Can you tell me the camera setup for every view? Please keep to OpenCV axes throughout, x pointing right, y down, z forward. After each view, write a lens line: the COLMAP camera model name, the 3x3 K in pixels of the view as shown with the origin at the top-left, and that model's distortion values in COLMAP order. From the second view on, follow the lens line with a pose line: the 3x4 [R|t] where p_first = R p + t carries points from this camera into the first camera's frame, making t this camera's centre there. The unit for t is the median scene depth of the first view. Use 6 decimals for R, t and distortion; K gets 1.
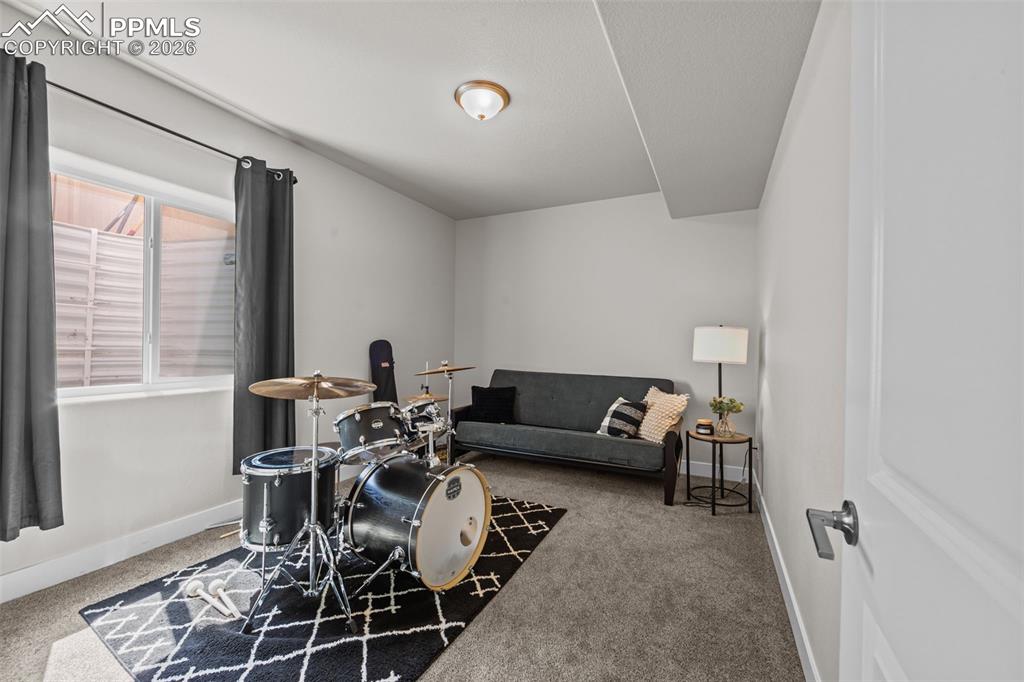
lens RADIAL K [[403.2, 0, 508.9], [0, 403.2, 345.4], [0, 0, 1]] dist [-0.003063, -0.000966]
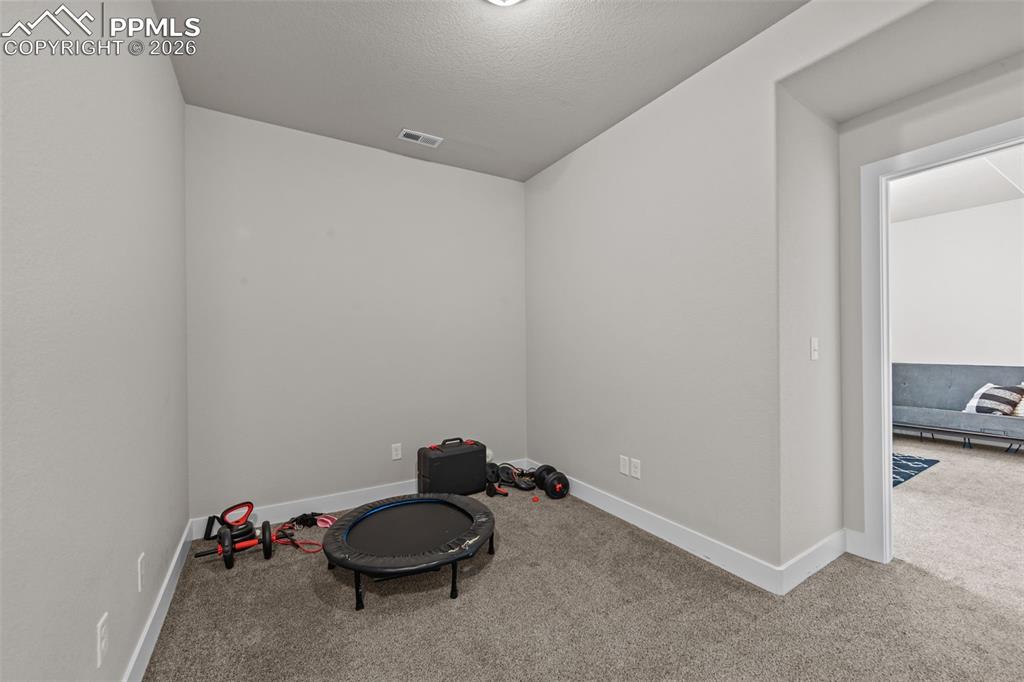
lens RADIAL K [[403.2, 0, 510.8], [0, 403.2, 342.4], [0, 0, 1]] dist [-0.003063, -0.000966]
pose [[0.845458, -0.021655, -0.533602, -0.287657], [0.020182, 0.999759, -0.008597, -0.004518], [0.533660, -0.003501, 0.845692, -0.752114]]
